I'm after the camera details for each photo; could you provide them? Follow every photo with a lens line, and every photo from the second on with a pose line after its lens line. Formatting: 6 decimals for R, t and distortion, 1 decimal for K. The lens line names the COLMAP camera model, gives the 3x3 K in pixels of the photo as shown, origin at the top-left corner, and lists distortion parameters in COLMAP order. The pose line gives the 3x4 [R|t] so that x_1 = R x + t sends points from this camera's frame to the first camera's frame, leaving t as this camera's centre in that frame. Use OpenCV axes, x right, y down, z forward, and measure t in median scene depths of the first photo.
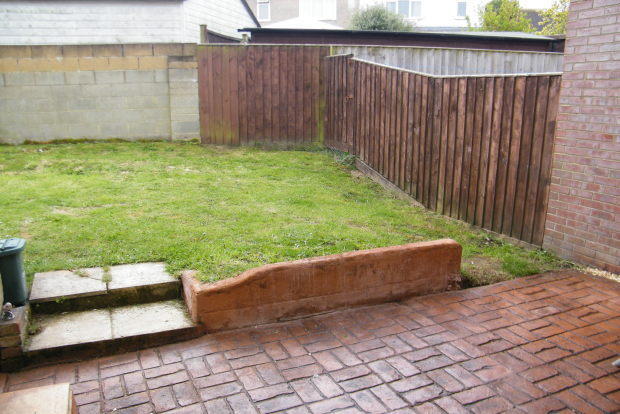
lens RADIAL K [[522.2, 0, 310.0], [0, 522.2, 207.0], [0, 0, 1]] dist [0.001201, -0.000617]
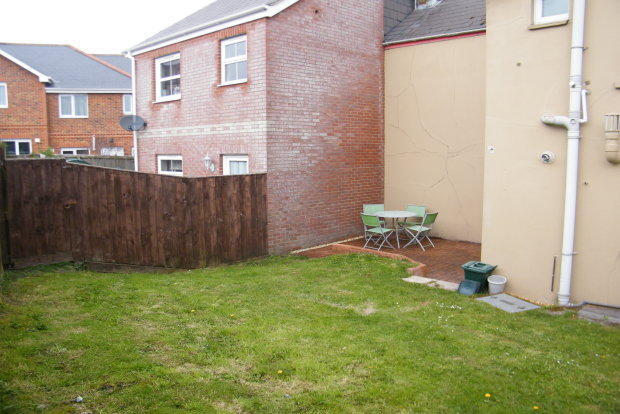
lens RADIAL K [[522.2, 0, 310.0], [0, 522.2, 207.0], [0, 0, 1]] dist [0.001201, -0.000617]
pose [[-0.336577, -0.113226, 0.934824, -1.432703], [0.214923, 0.957304, 0.193331, -0.441296], [-0.916801, 0.265986, -0.297872, 1.335796]]
